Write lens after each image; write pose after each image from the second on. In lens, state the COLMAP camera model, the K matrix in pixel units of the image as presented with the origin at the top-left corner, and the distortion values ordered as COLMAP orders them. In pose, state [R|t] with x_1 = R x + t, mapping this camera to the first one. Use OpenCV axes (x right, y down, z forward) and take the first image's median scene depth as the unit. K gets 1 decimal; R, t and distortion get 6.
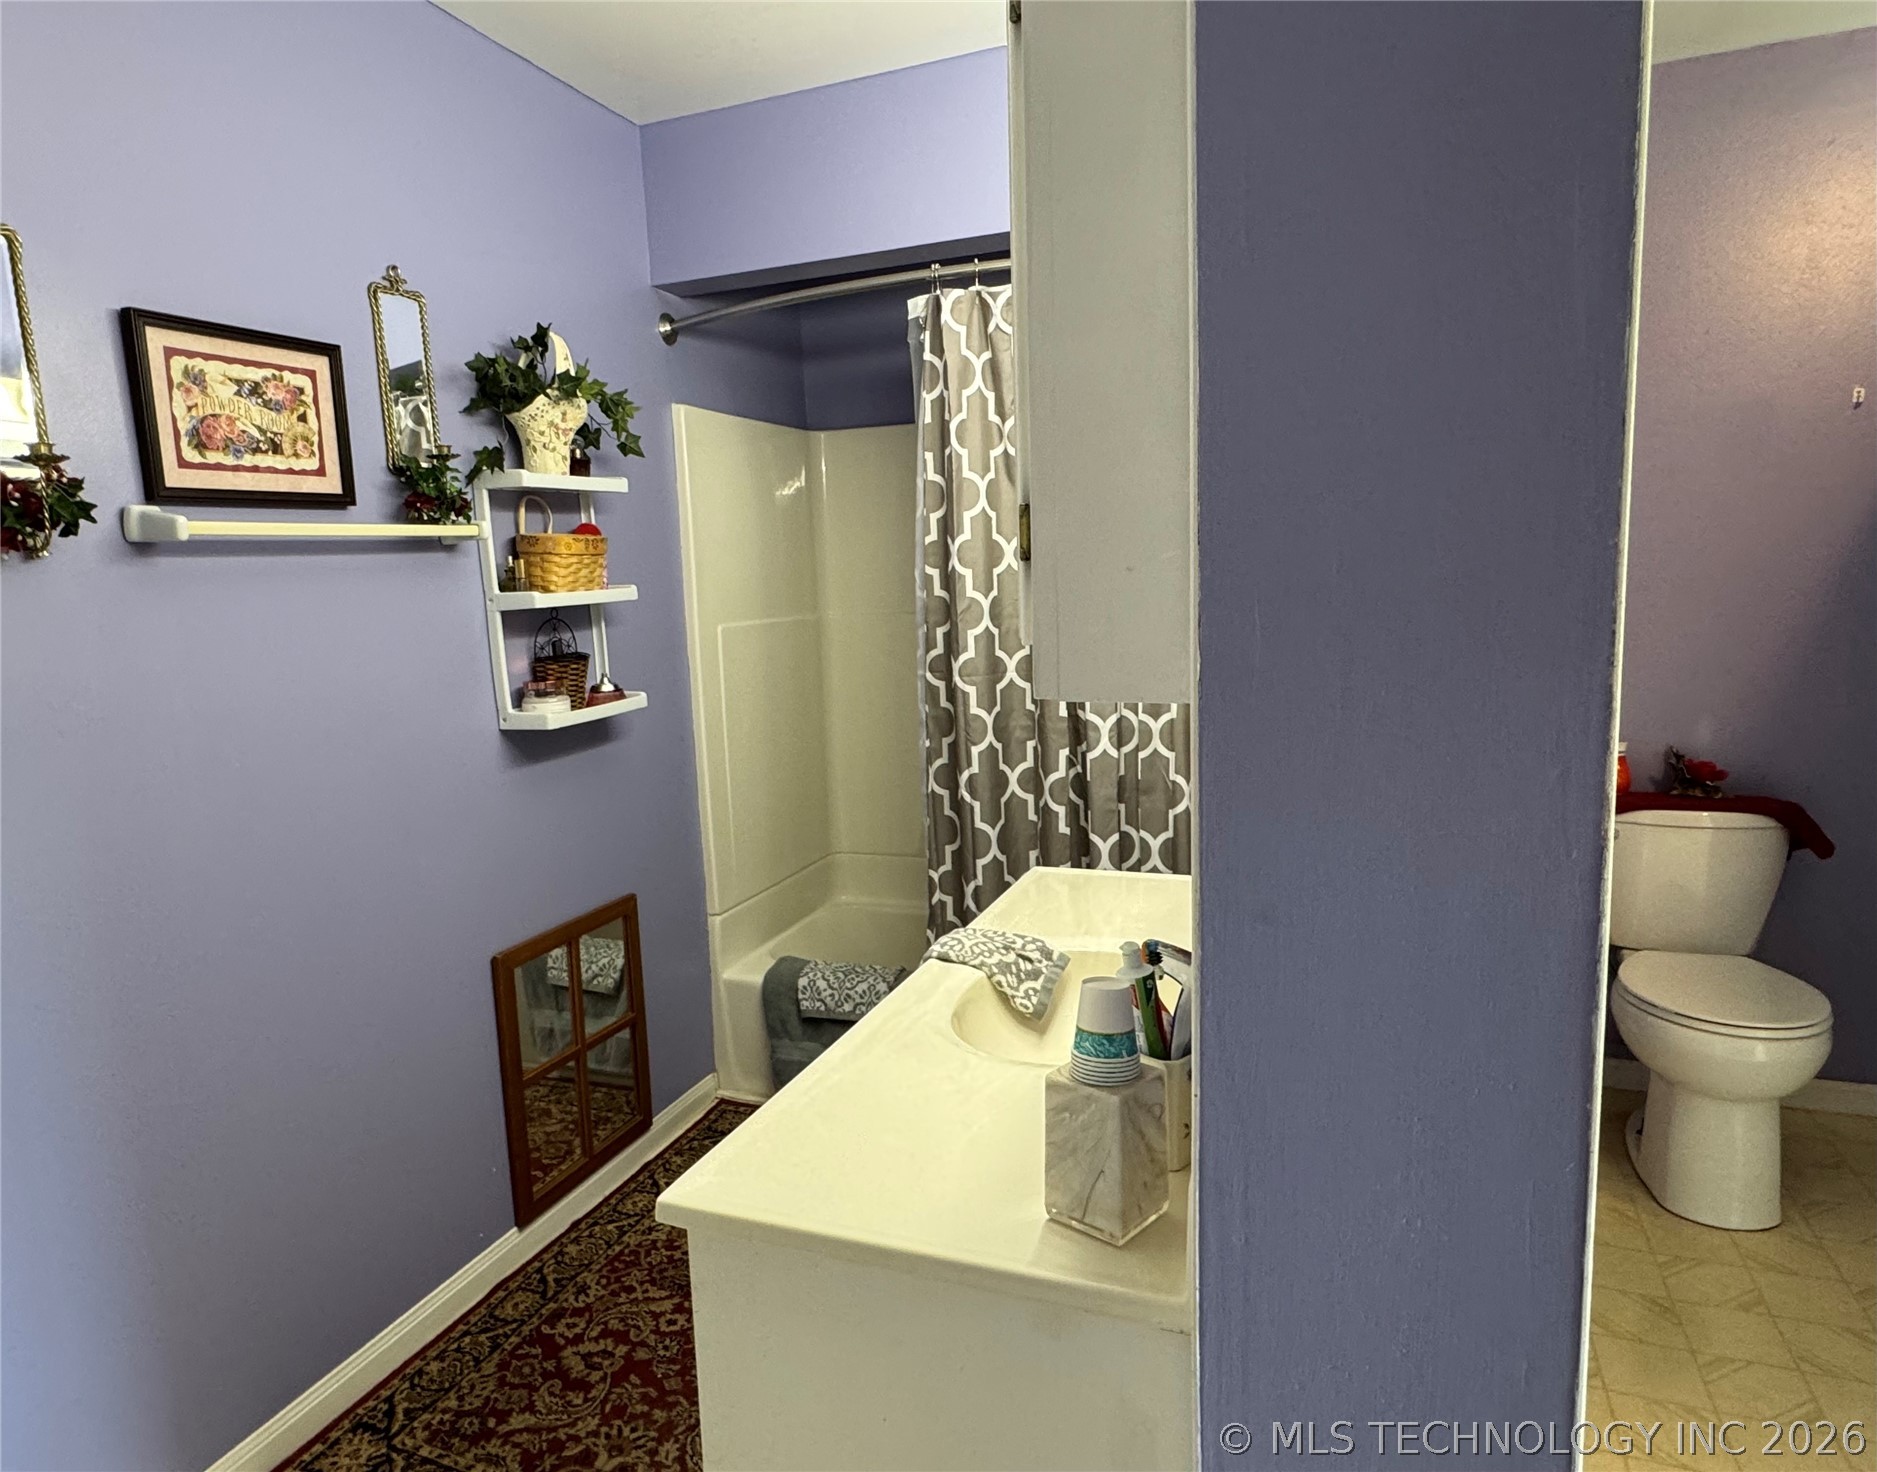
lens RADIAL K [[1237.7, 0, 932.8], [0, 1237.7, 736.5], [0, 0, 1]] dist [-0.010809, 0.004769]
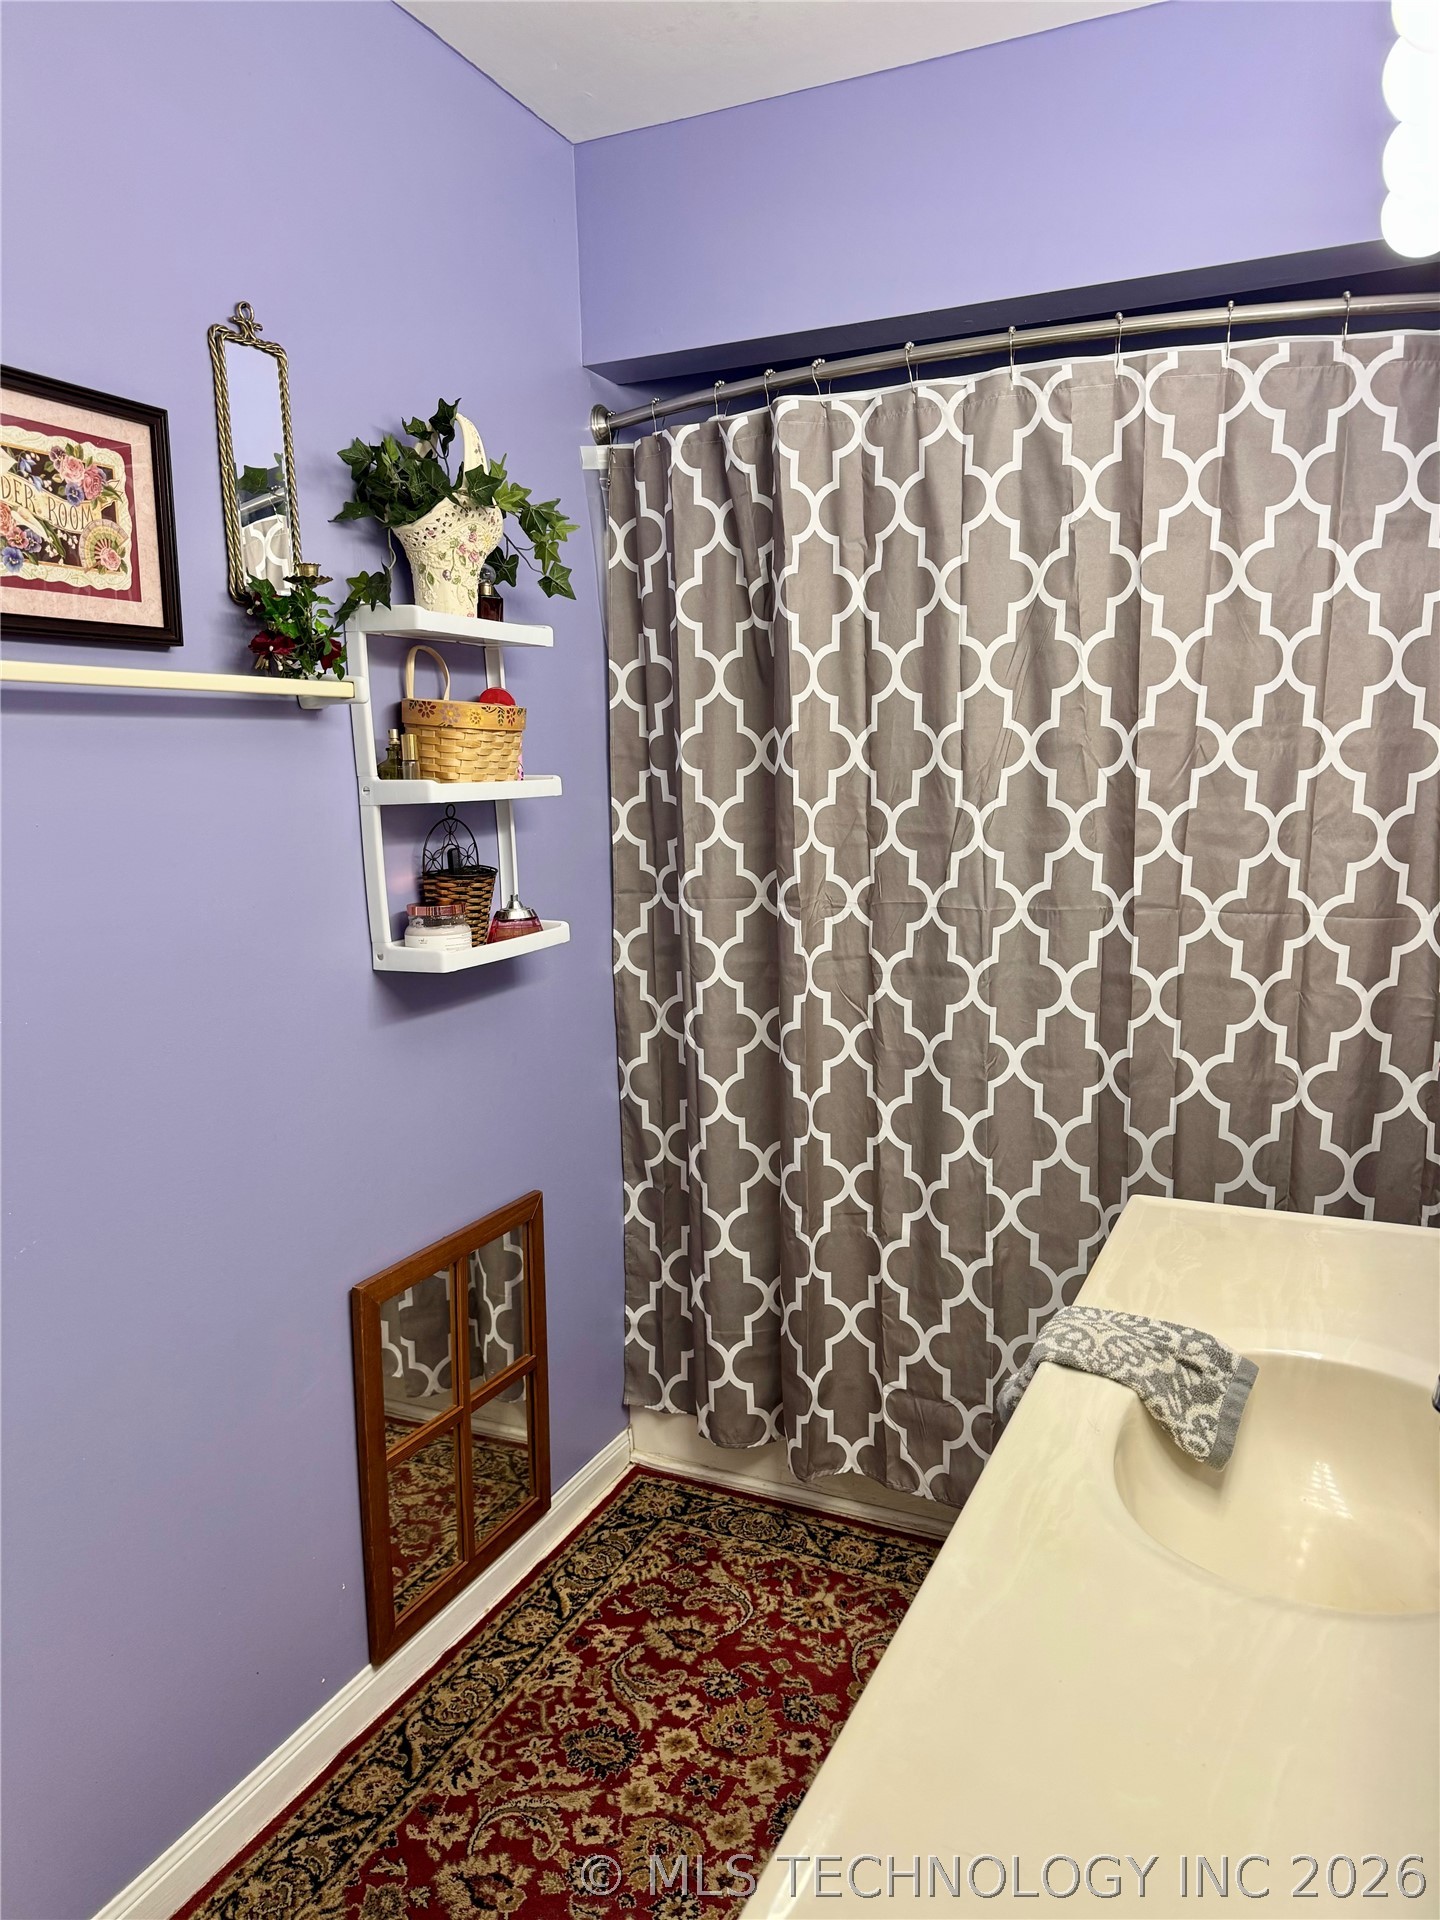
lens RADIAL K [[1348.5, 0, 728.3], [0, 1348.5, 963.7], [0, 0, 1]] dist [0.034667, -0.038649]
pose [[0.998719, 0.032259, -0.038975, -0.116679], [-0.032034, 0.999466, 0.006388, -0.021689], [0.039160, -0.005131, 0.999220, 0.231821]]
